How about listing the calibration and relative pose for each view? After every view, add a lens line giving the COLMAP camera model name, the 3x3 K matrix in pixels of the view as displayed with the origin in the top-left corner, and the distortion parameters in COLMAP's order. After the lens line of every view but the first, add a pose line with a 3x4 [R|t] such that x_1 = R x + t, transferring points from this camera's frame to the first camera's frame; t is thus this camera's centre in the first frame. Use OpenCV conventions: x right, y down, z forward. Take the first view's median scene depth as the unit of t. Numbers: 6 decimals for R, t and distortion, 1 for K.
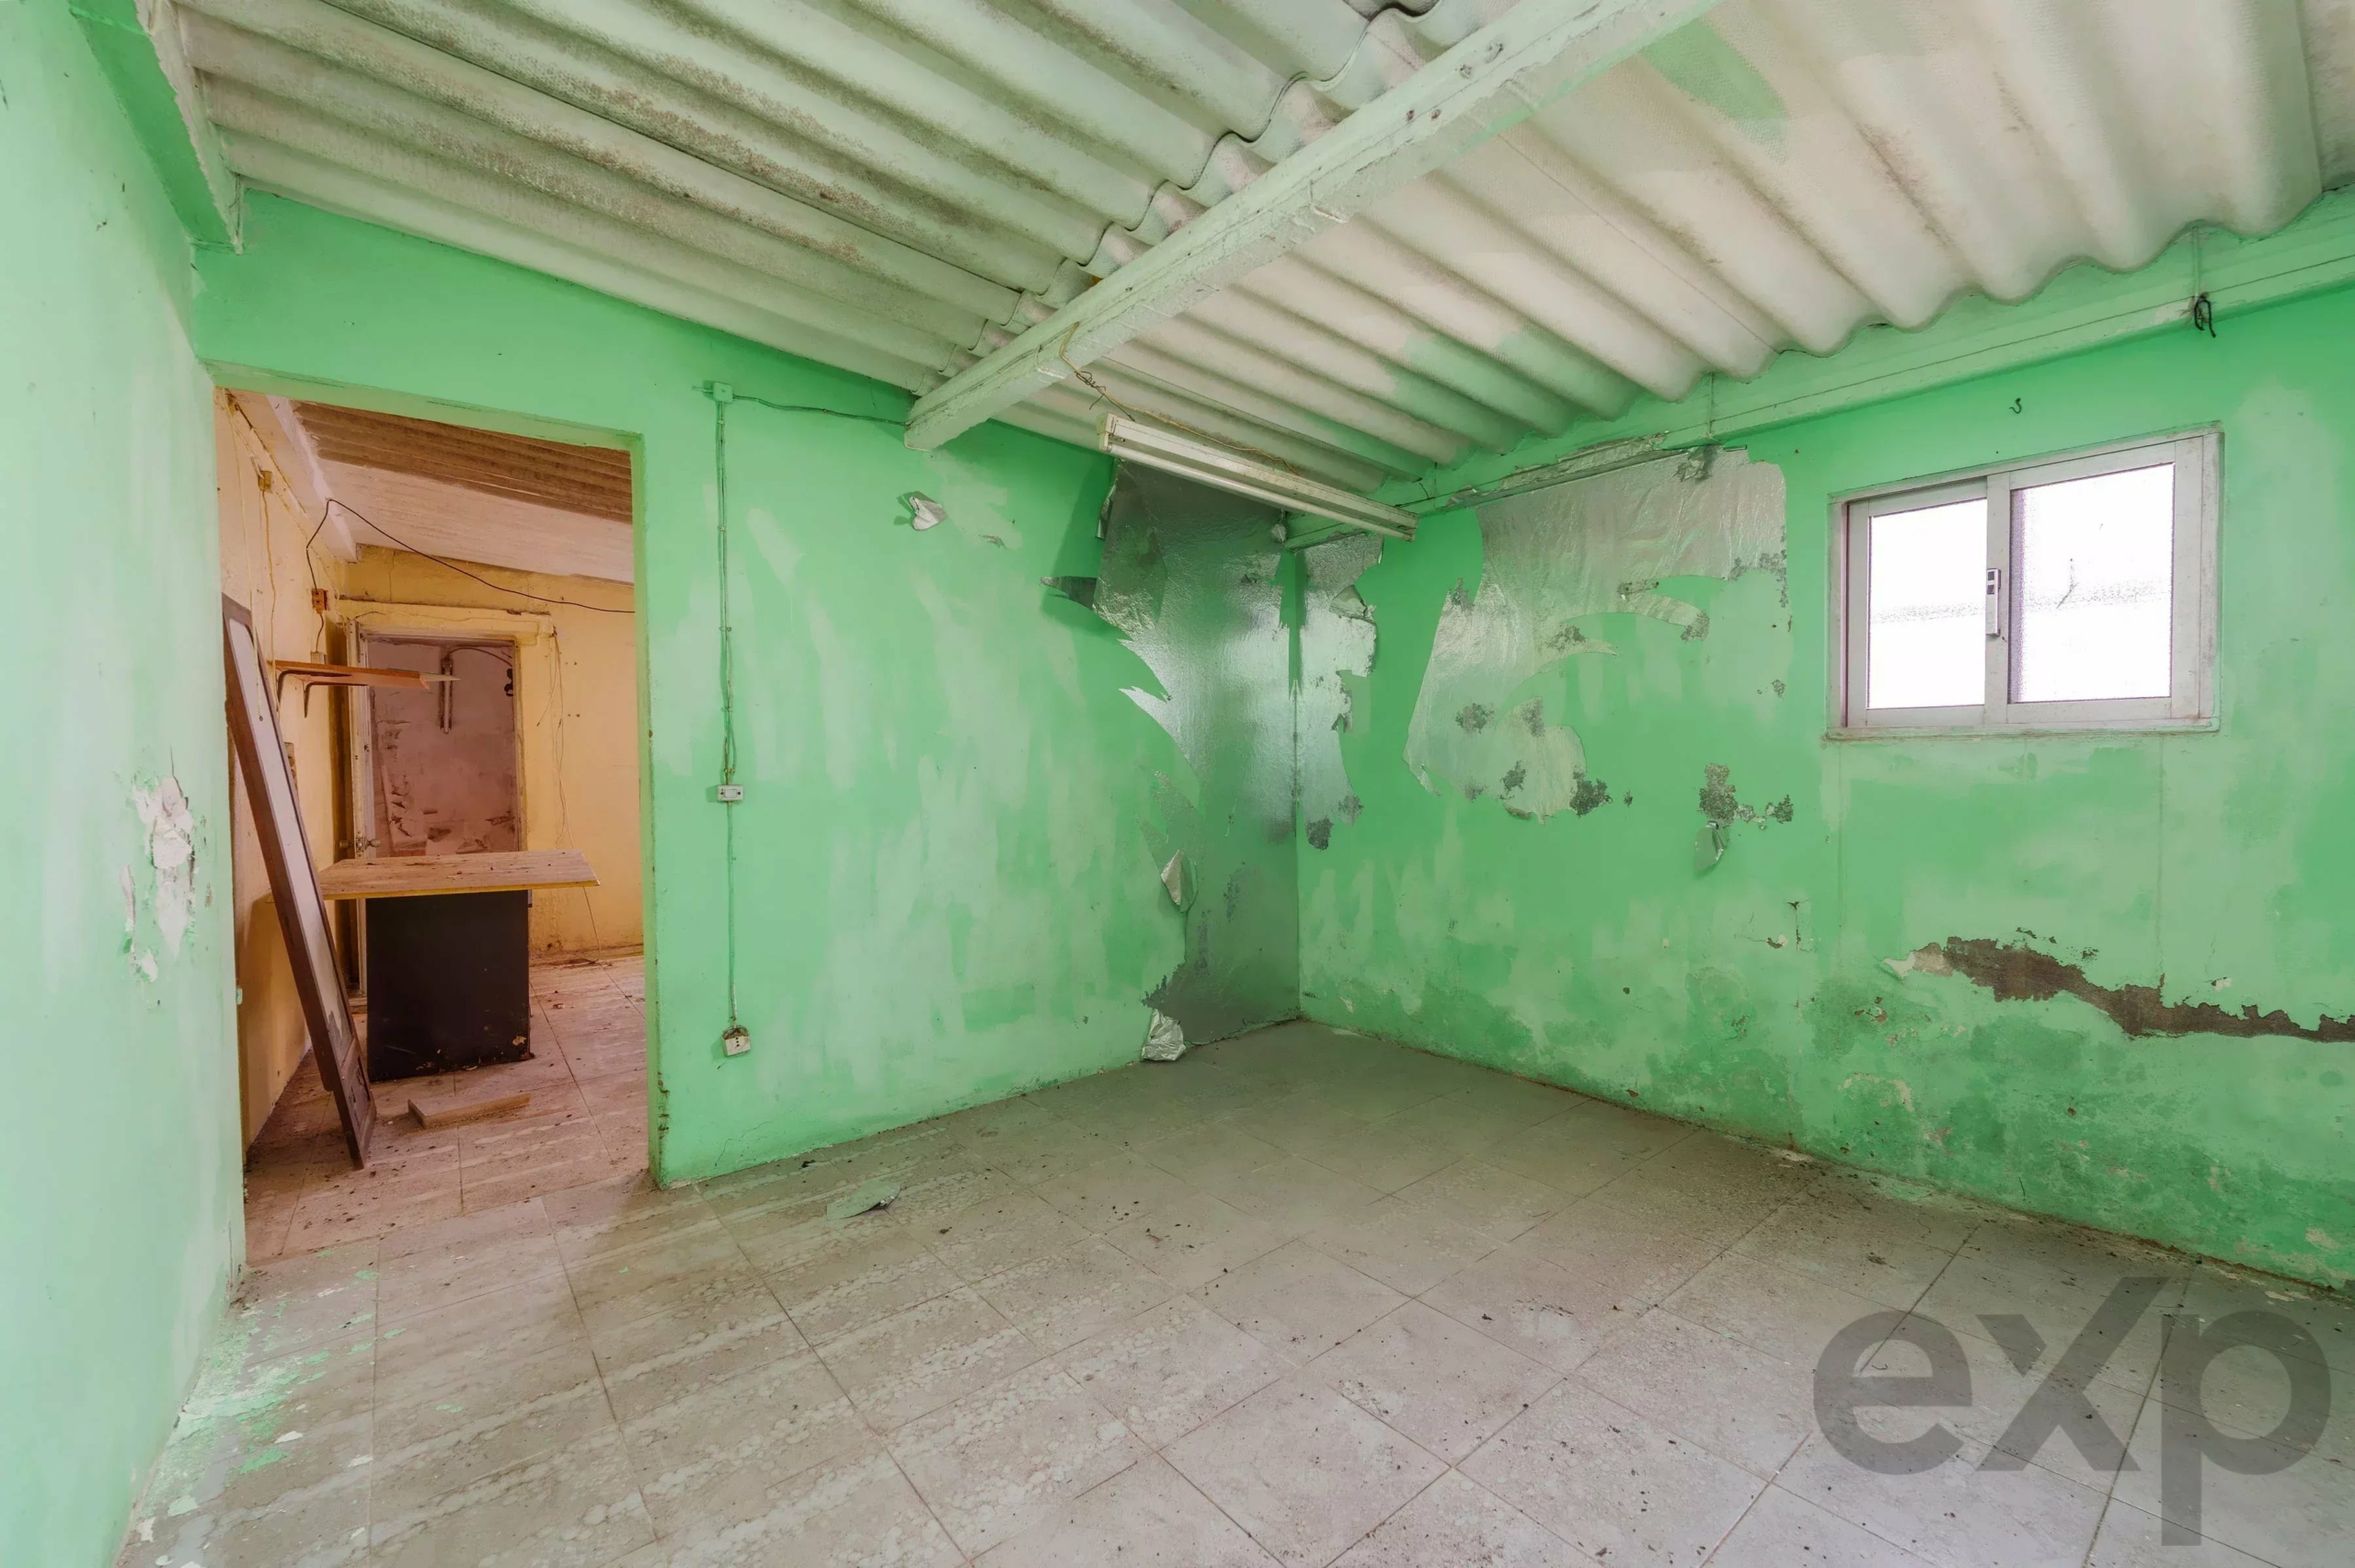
lens RADIAL K [[974.8, 0, 1179.3], [0, 974.8, 809.6], [0, 0, 1]] dist [-0.001929, -0.000434]
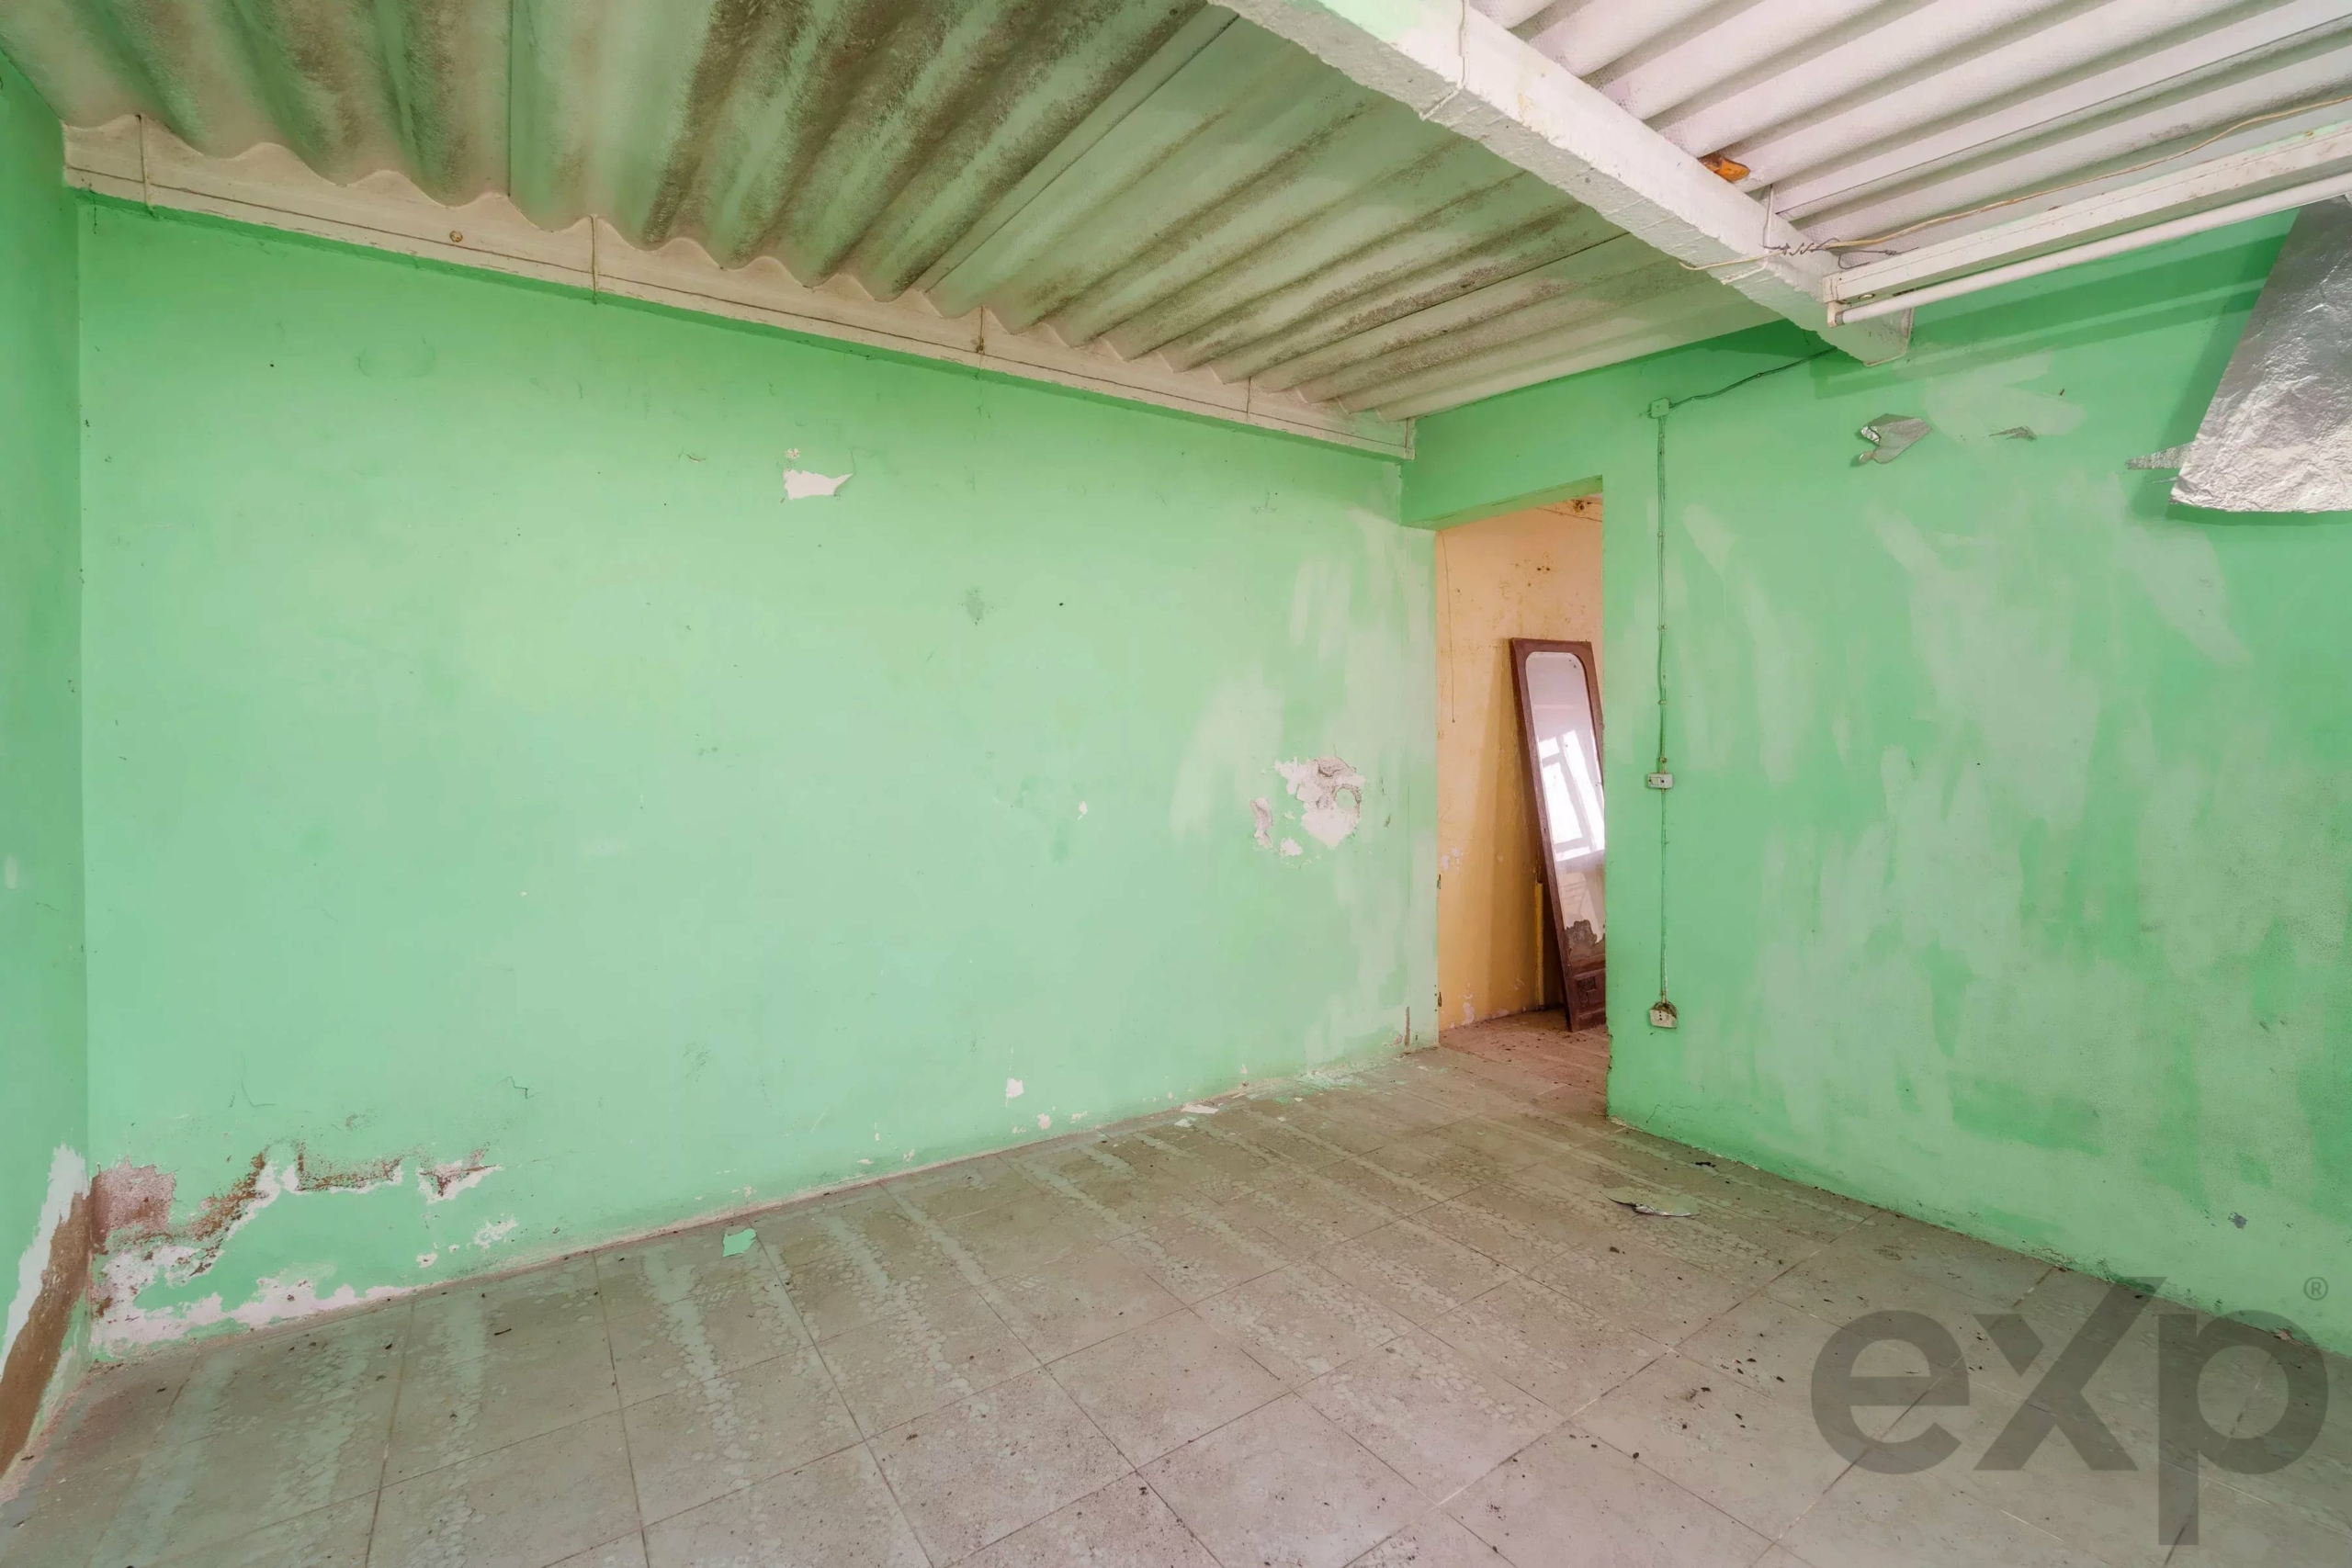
lens RADIAL K [[988.8, 0, 1200.7], [0, 988.8, 774.1], [0, 0, 1]] dist [-0.000141, -0.000747]
pose [[-0.063659, 0.044343, -0.996986, 0.714713], [-0.042767, 0.997973, 0.047117, -0.059091], [0.997055, 0.045637, -0.061634, 0.621957]]
